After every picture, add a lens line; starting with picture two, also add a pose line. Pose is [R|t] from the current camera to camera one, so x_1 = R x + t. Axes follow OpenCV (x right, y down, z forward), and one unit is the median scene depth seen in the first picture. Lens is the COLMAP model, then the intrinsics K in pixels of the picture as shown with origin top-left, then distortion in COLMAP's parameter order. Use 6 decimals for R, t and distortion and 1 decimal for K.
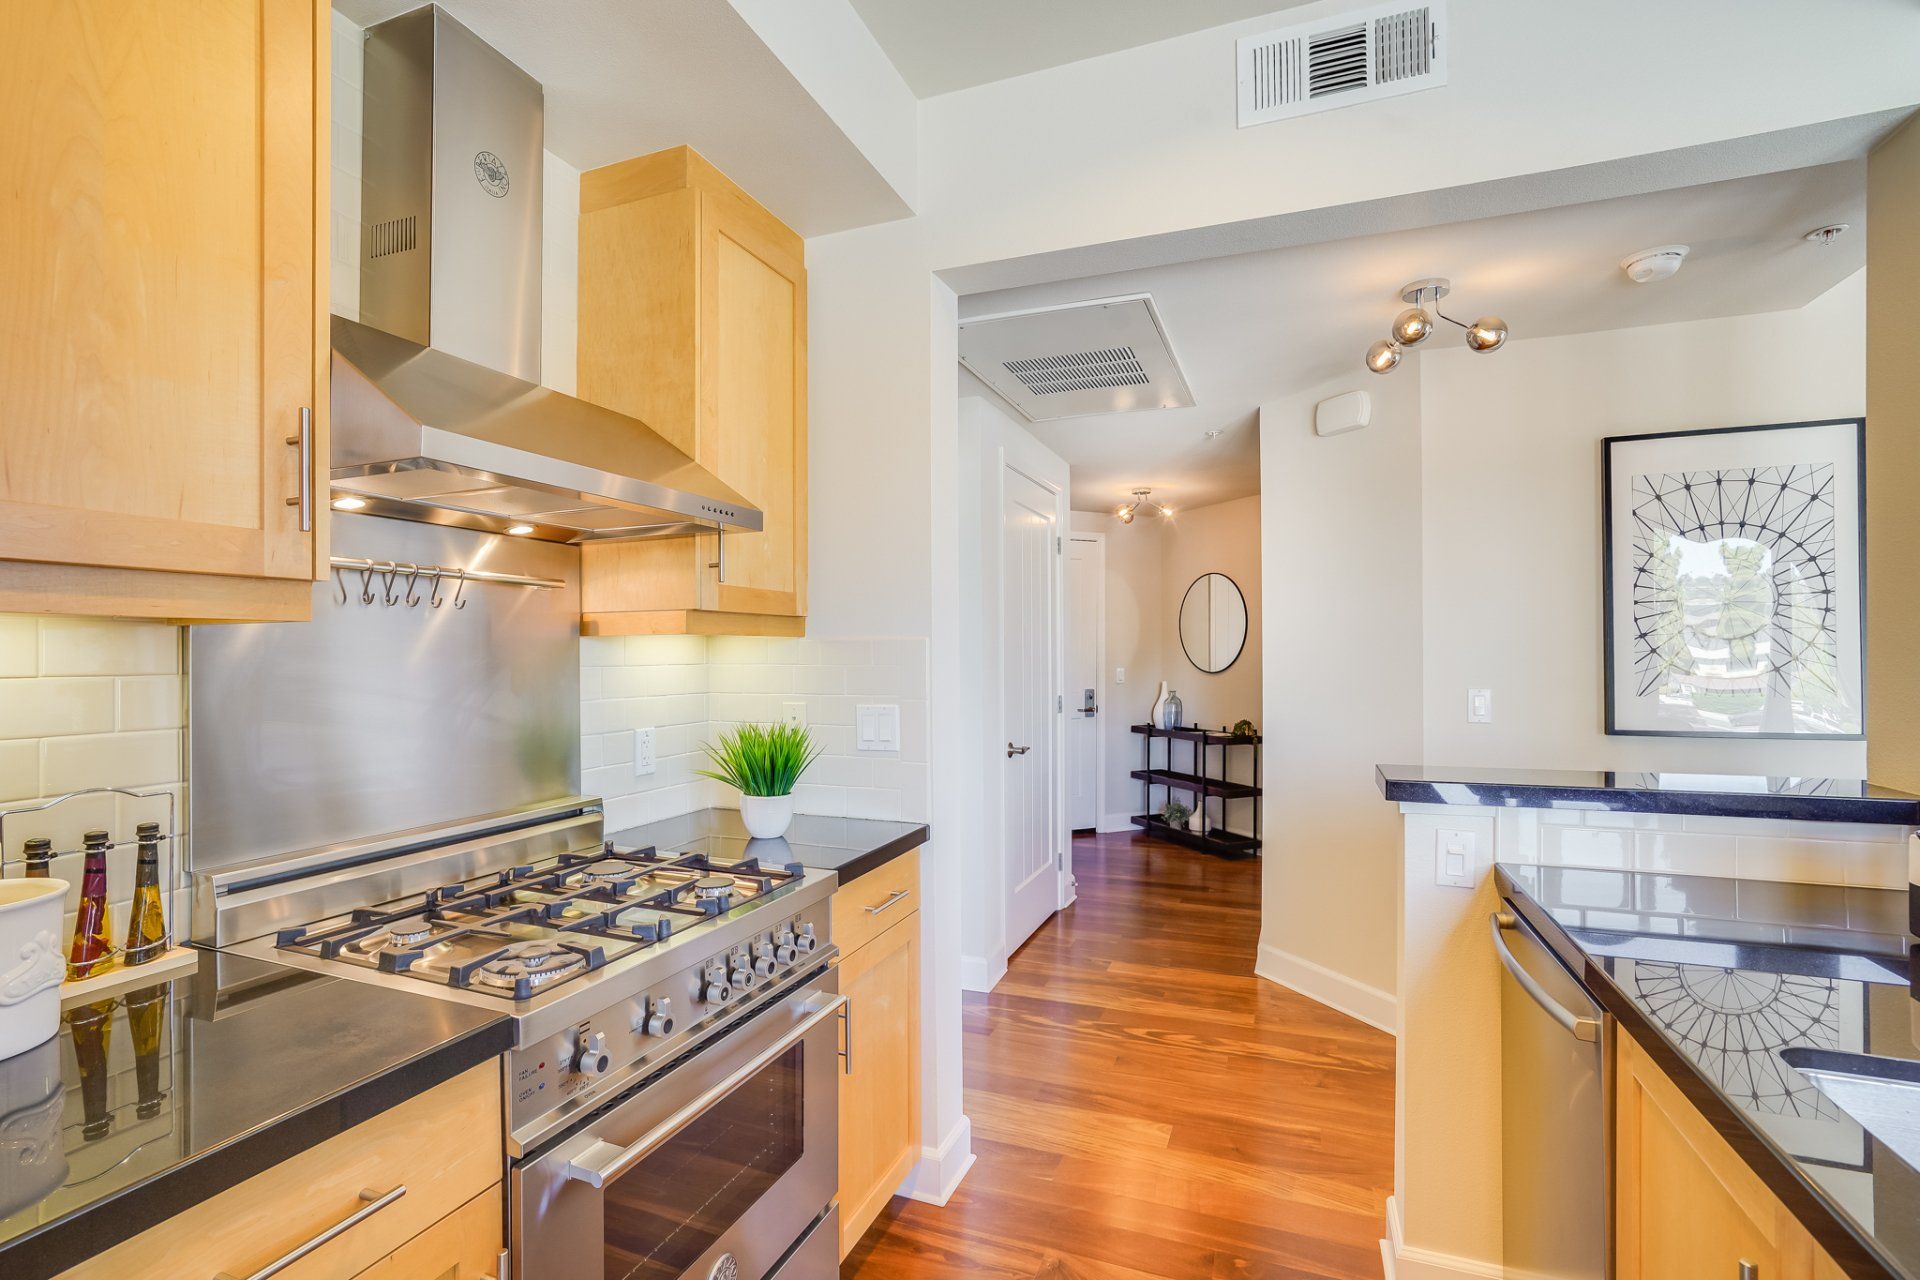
lens RADIAL K [[904.7, 0, 942.9], [0, 904.7, 648.9], [0, 0, 1]] dist [-0.026982, 0.018955]
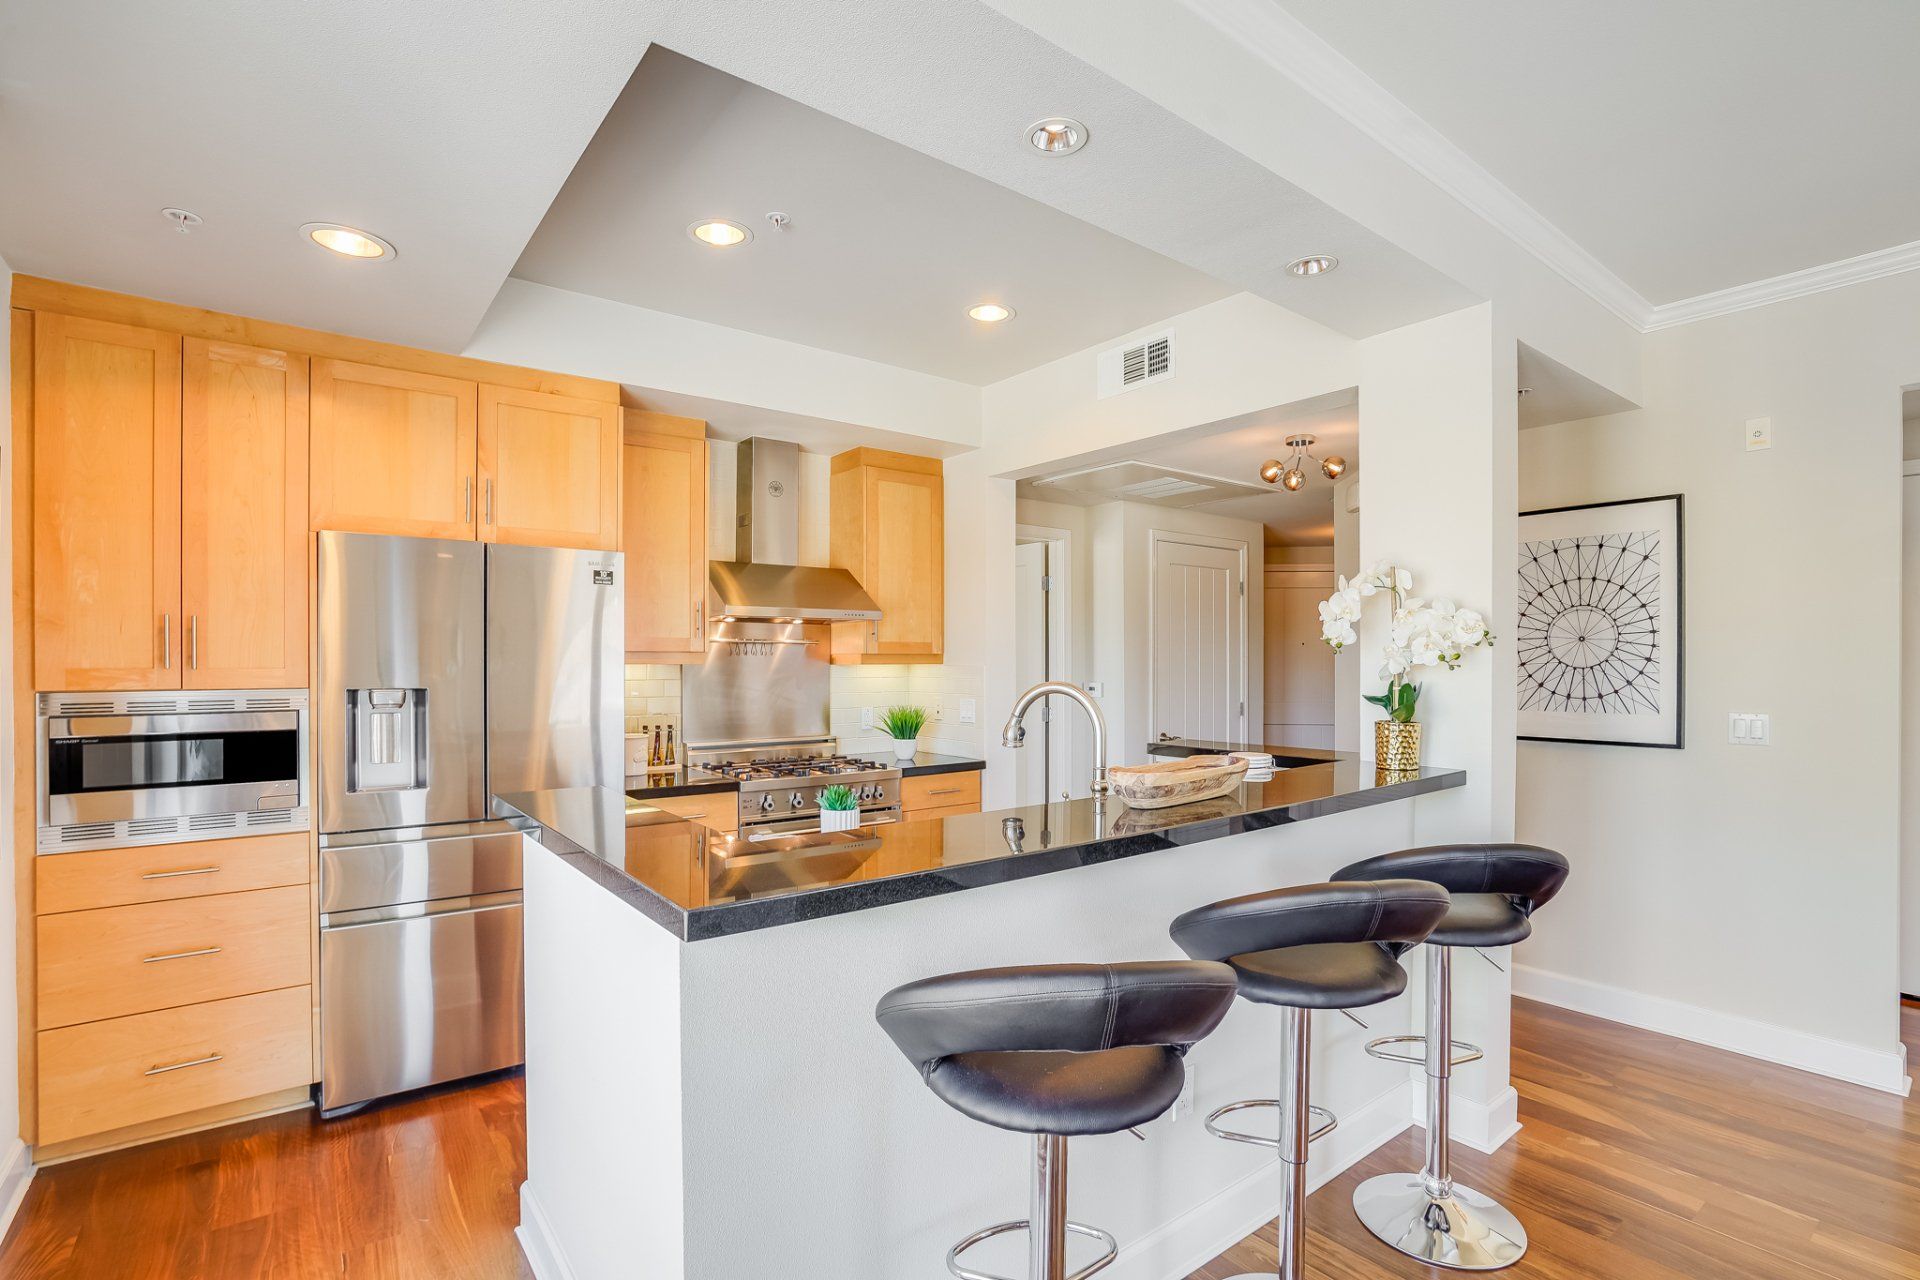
lens RADIAL K [[906.8, 0, 951.0], [0, 906.8, 662.6], [0, 0, 1]] dist [-0.049969, 0.020822]
pose [[0.855369, 0.006362, -0.517980, 0.779610], [-0.000563, 0.999935, 0.011353, -0.033112], [0.518019, -0.009419, 0.855317, -0.594037]]
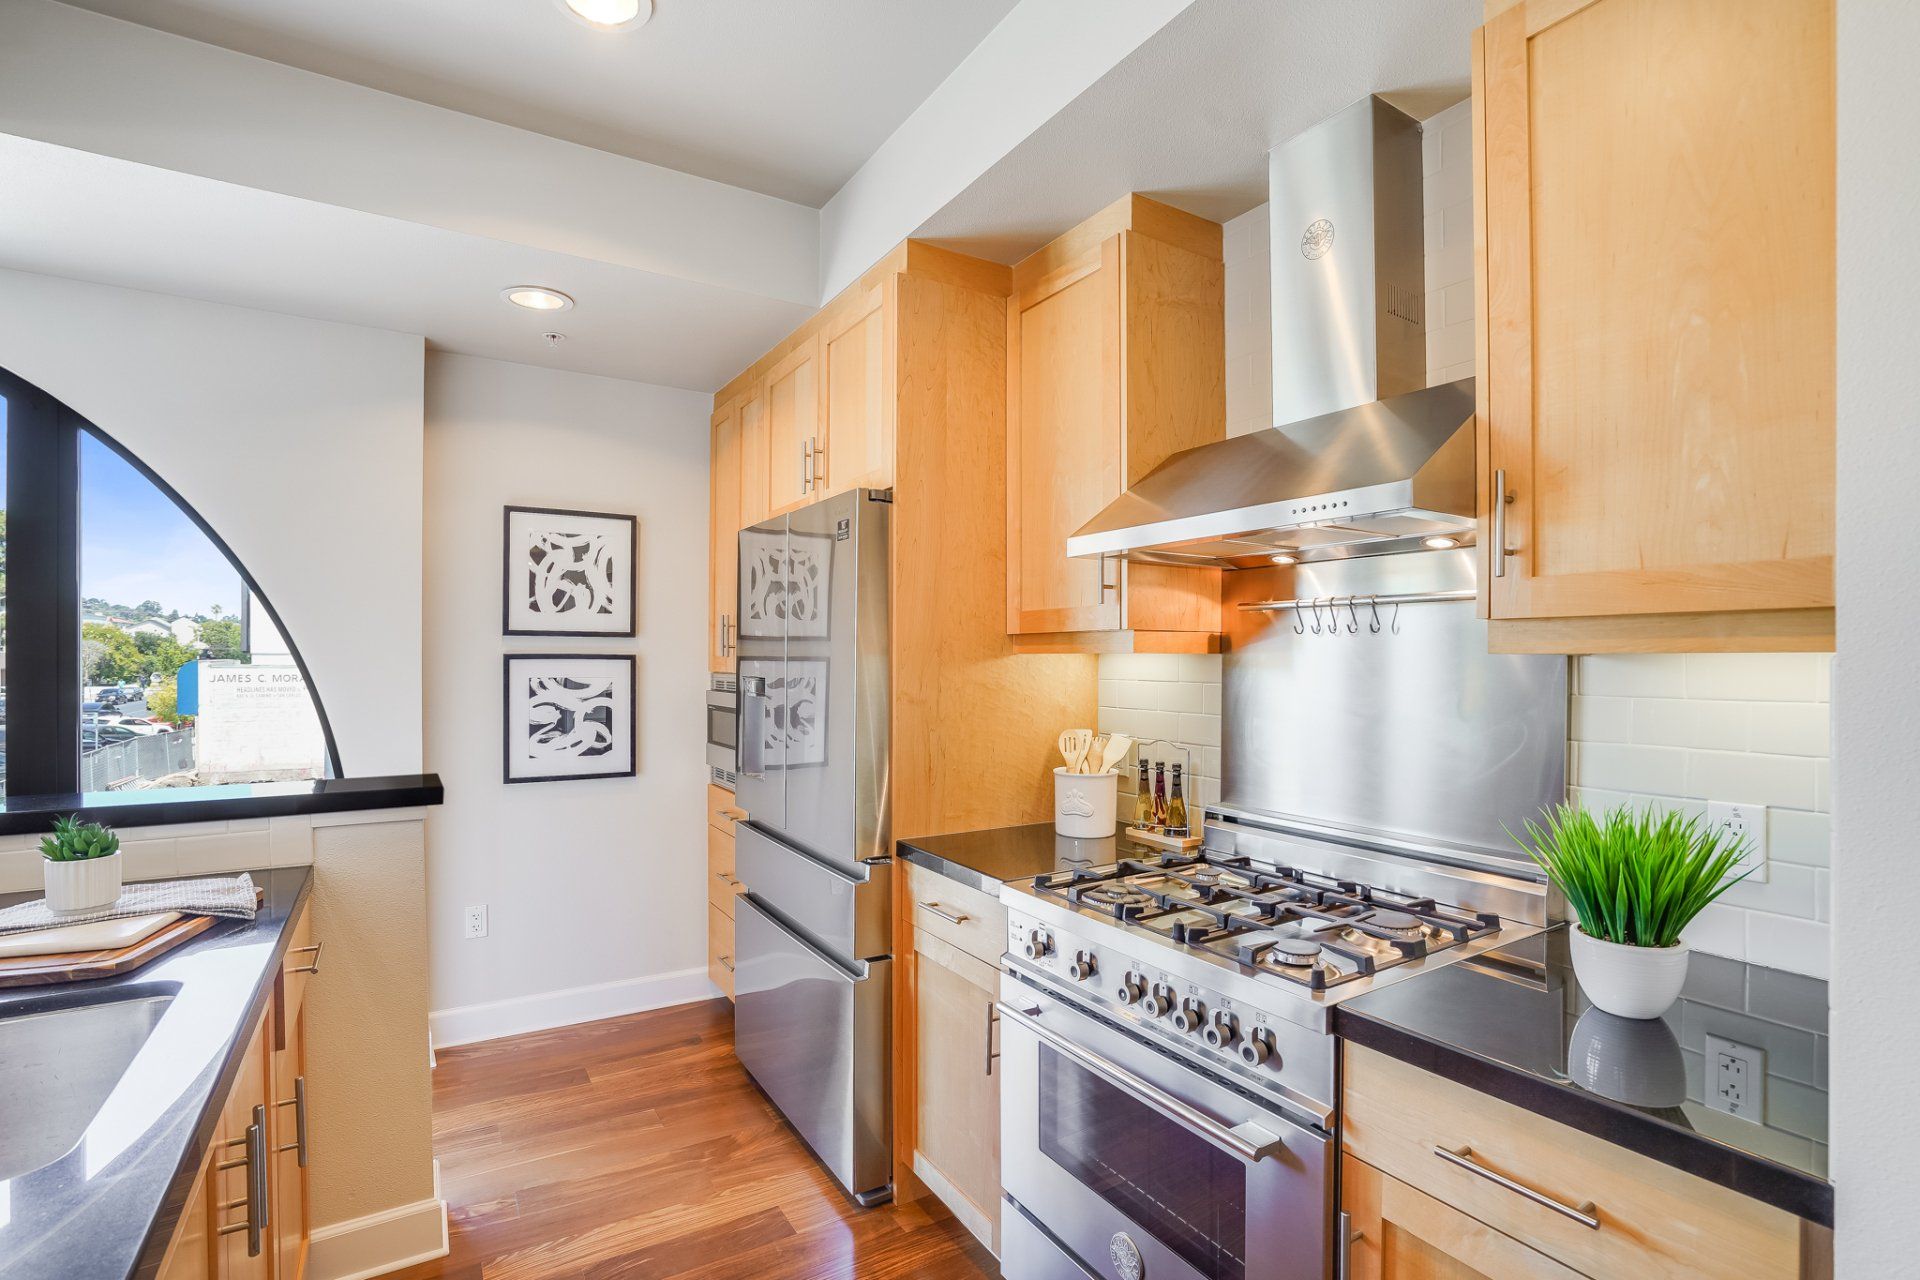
lens RADIAL K [[906.8, 0, 951.0], [0, 906.8, 662.6], [0, 0, 1]] dist [-0.049969, 0.020822]
pose [[-0.604149, 0.006198, -0.796848, 0.388452], [0.006126, 0.999976, 0.003133, -0.009457], [0.796848, -0.002989, -0.604172, 0.779622]]
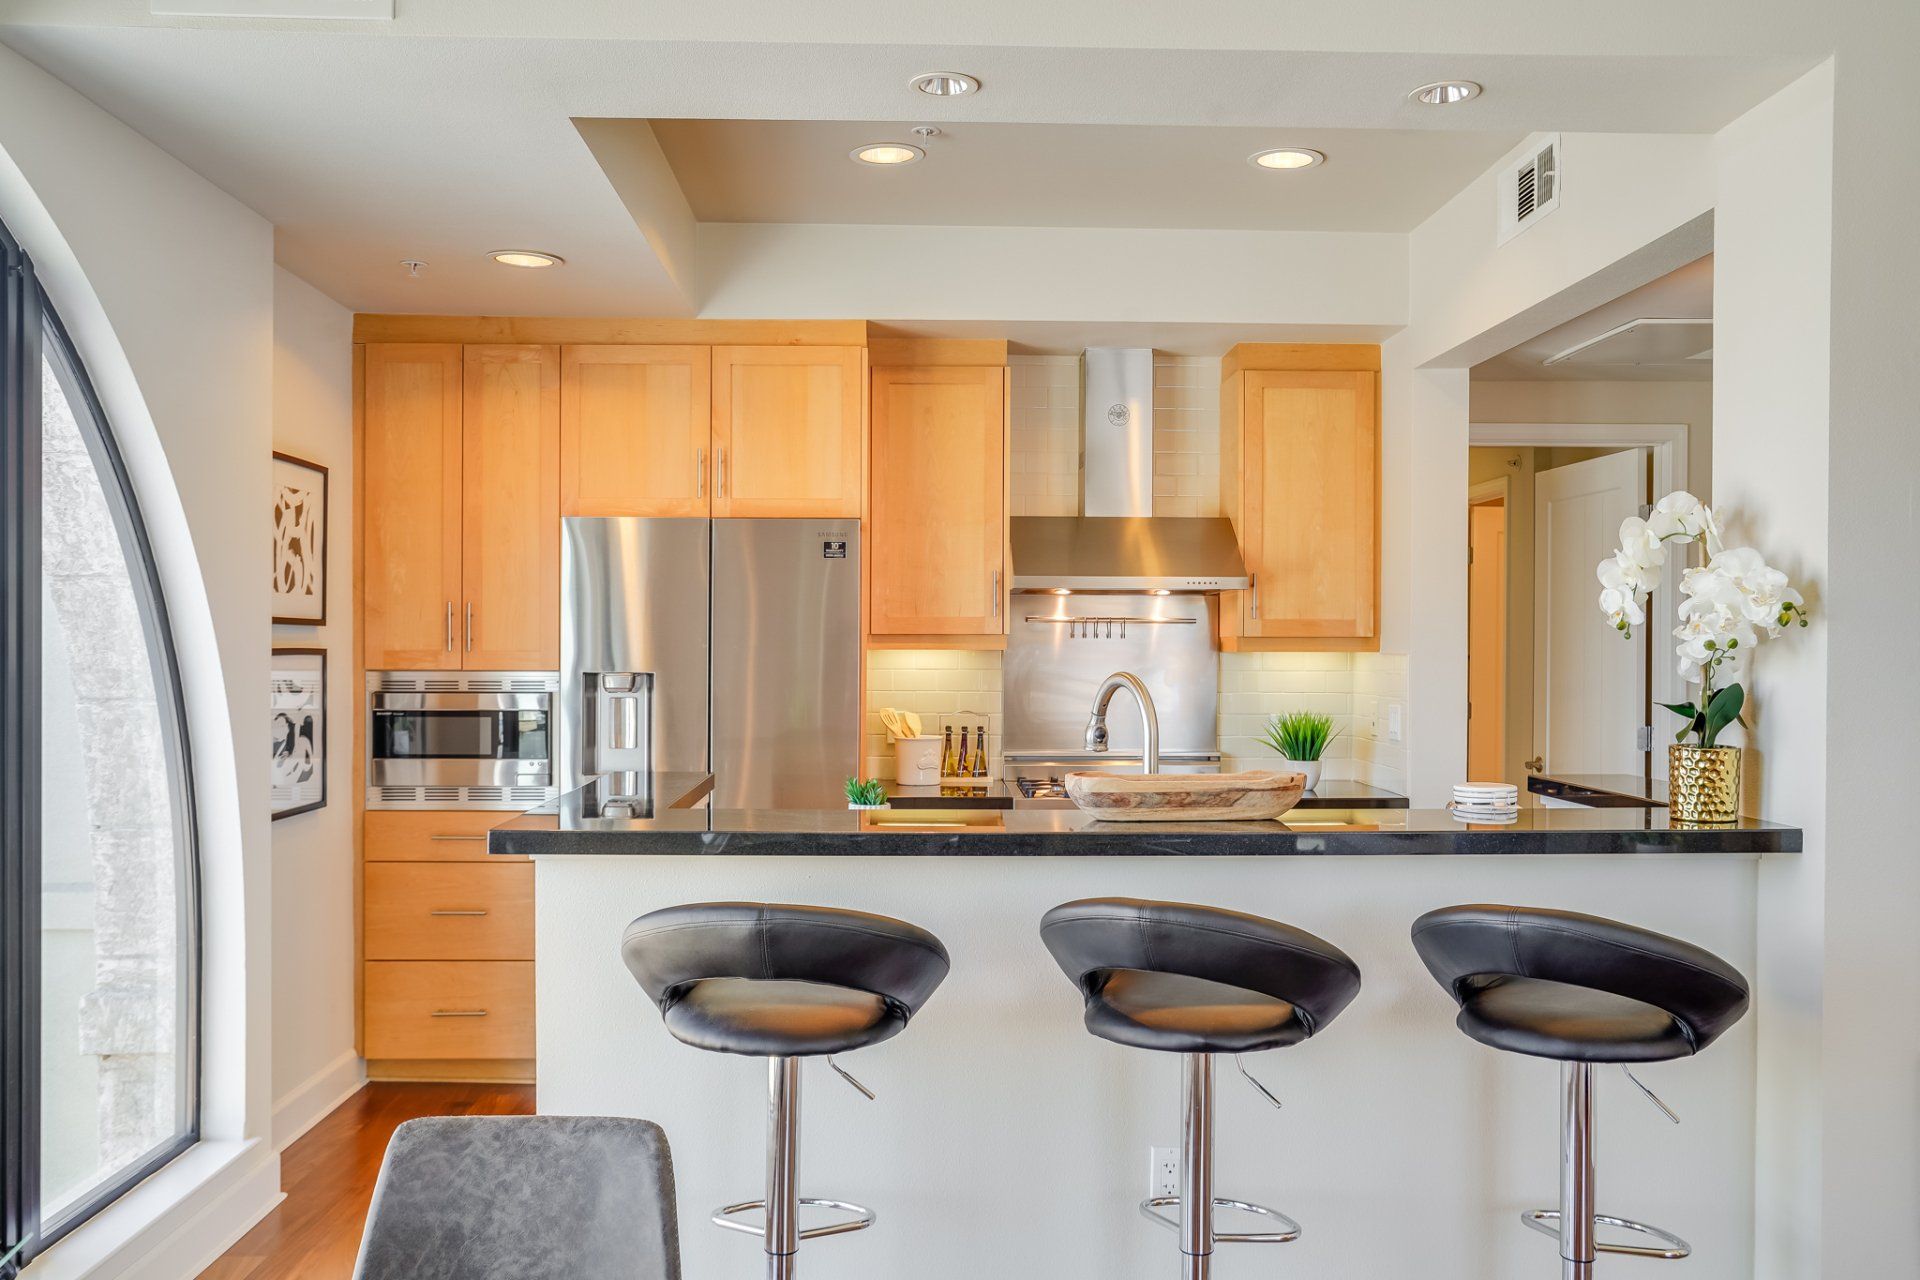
lens RADIAL K [[1594.1, 0, 948.4], [0, 1594.1, 656.6], [0, 0, 1]] dist [-0.017601, -0.000699]
pose [[0.394150, 0.011571, -0.918973, 1.517902], [0.001602, 0.999911, 0.013277, -0.032606], [0.919045, -0.006705, 0.394097, -0.421009]]
